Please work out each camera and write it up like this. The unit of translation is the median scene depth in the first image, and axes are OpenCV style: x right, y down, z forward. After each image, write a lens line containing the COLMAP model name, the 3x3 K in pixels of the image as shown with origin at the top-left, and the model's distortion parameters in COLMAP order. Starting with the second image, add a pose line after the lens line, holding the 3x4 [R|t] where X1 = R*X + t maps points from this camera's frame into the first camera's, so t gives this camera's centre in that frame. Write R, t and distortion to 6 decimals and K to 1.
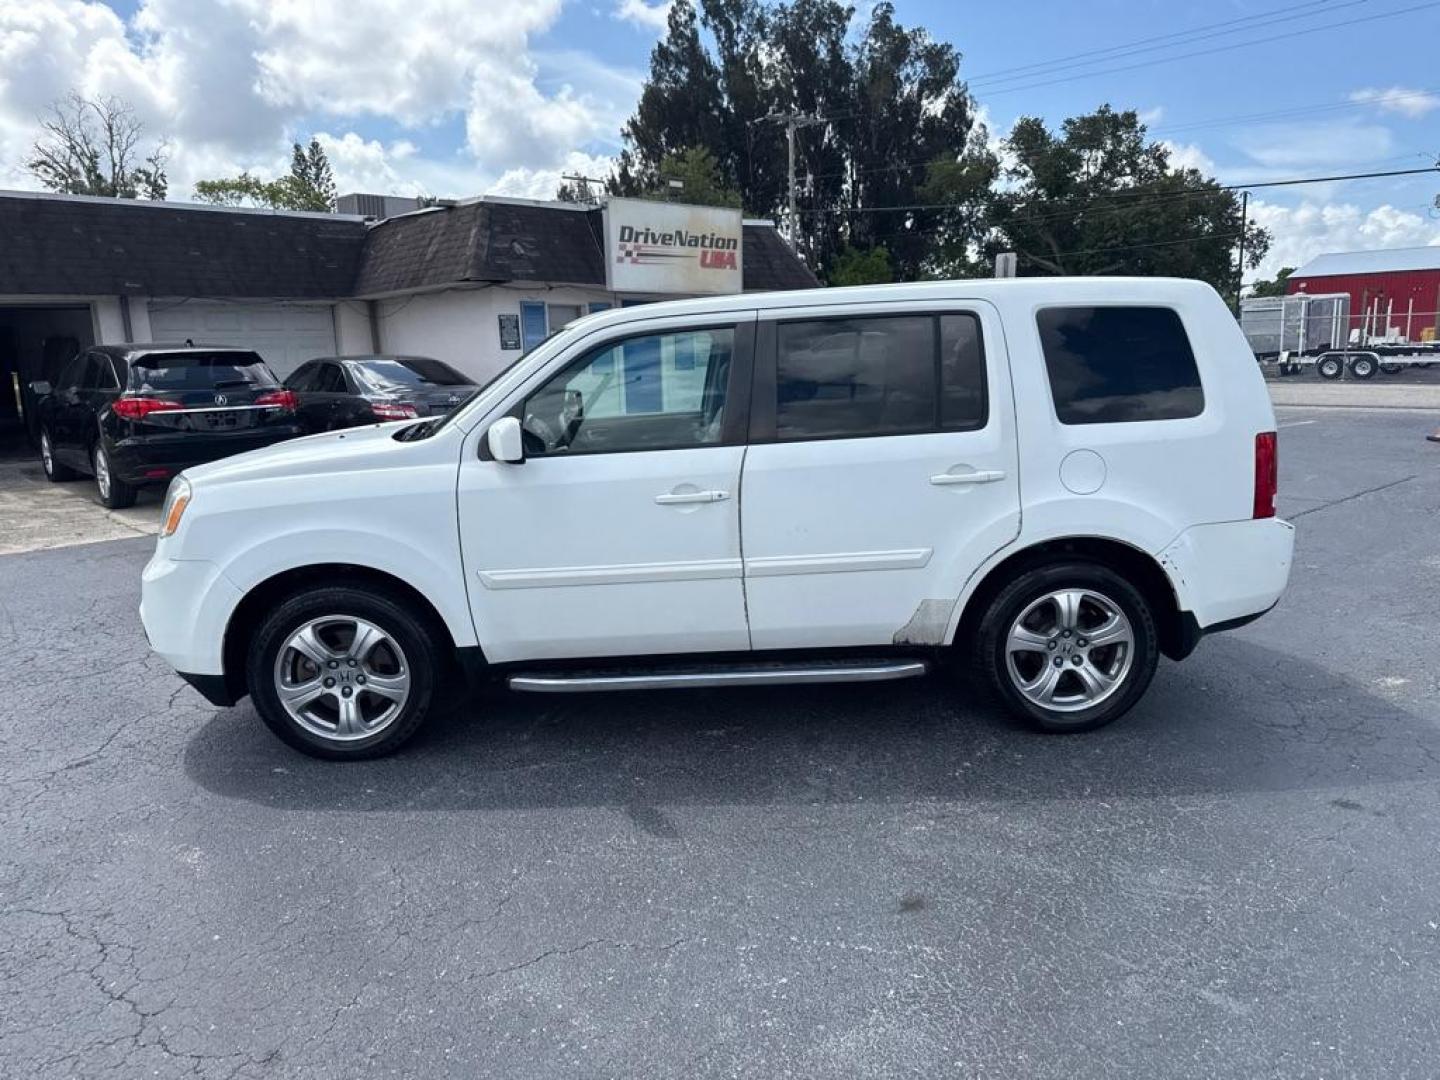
lens RADIAL K [[1043.1, 0, 723.9], [0, 1043.1, 529.0], [0, 0, 1]] dist [0.028625, -0.028956]
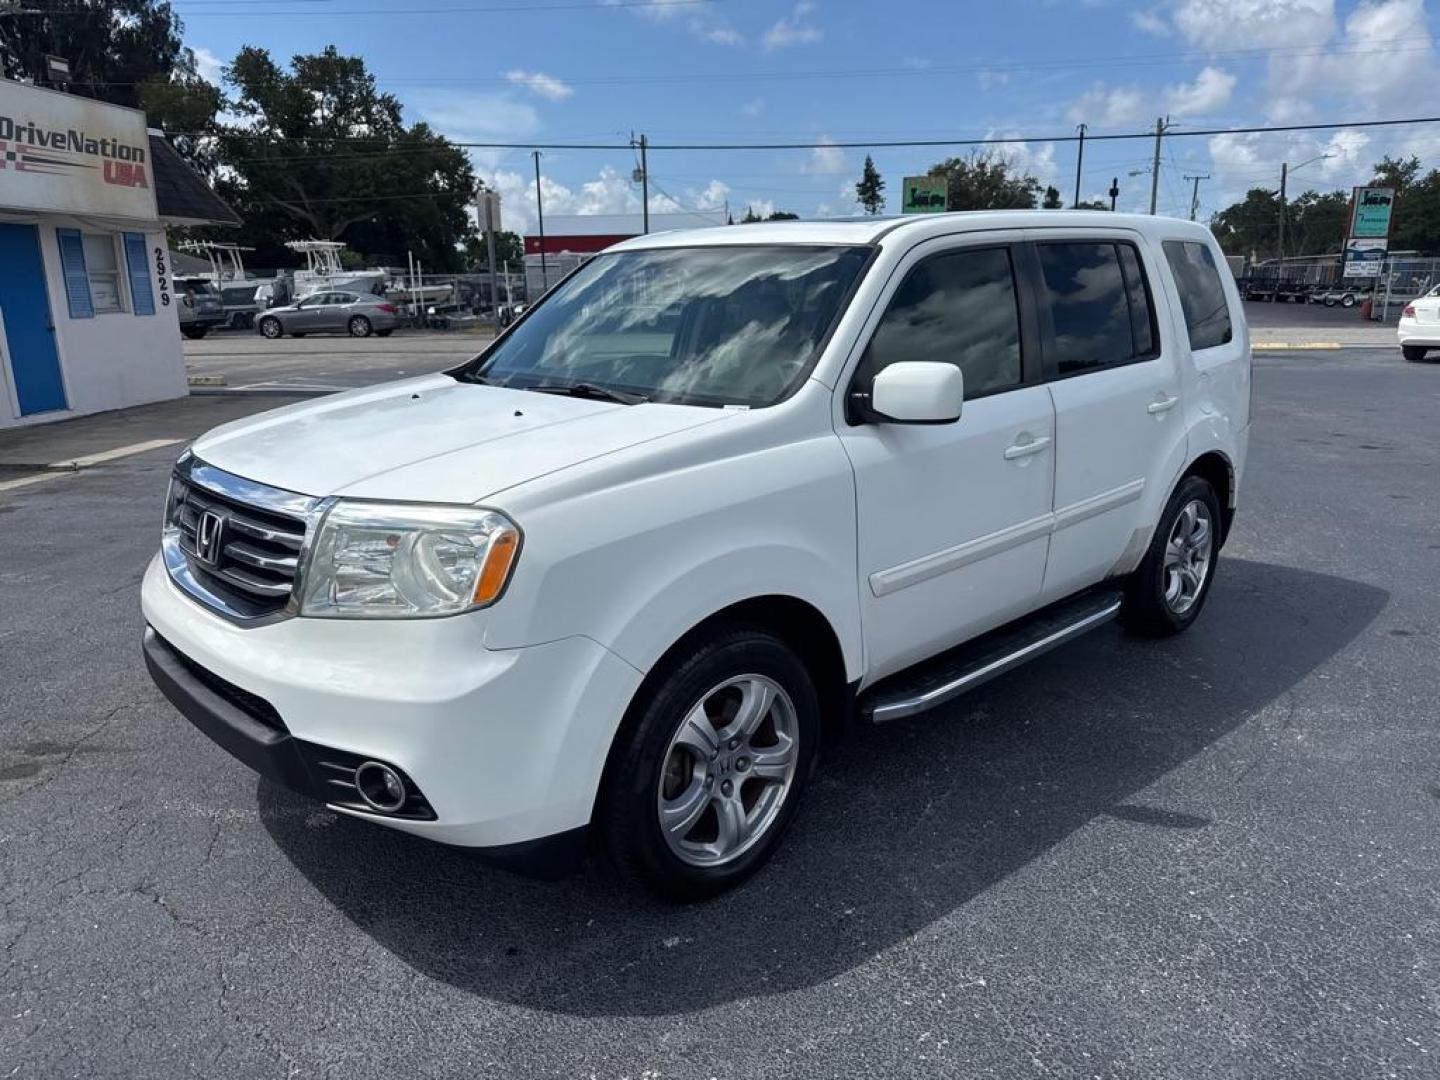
lens RADIAL K [[1074.7, 0, 532.6], [0, 1074.7, 546.6], [0, 0, 1]] dist [-0.000830, -0.031072]
pose [[0.763100, -0.137194, 0.631551, -0.191543], [0.106359, 0.990544, 0.086667, -0.014645], [-0.637469, 0.001036, 0.770475, 0.126186]]
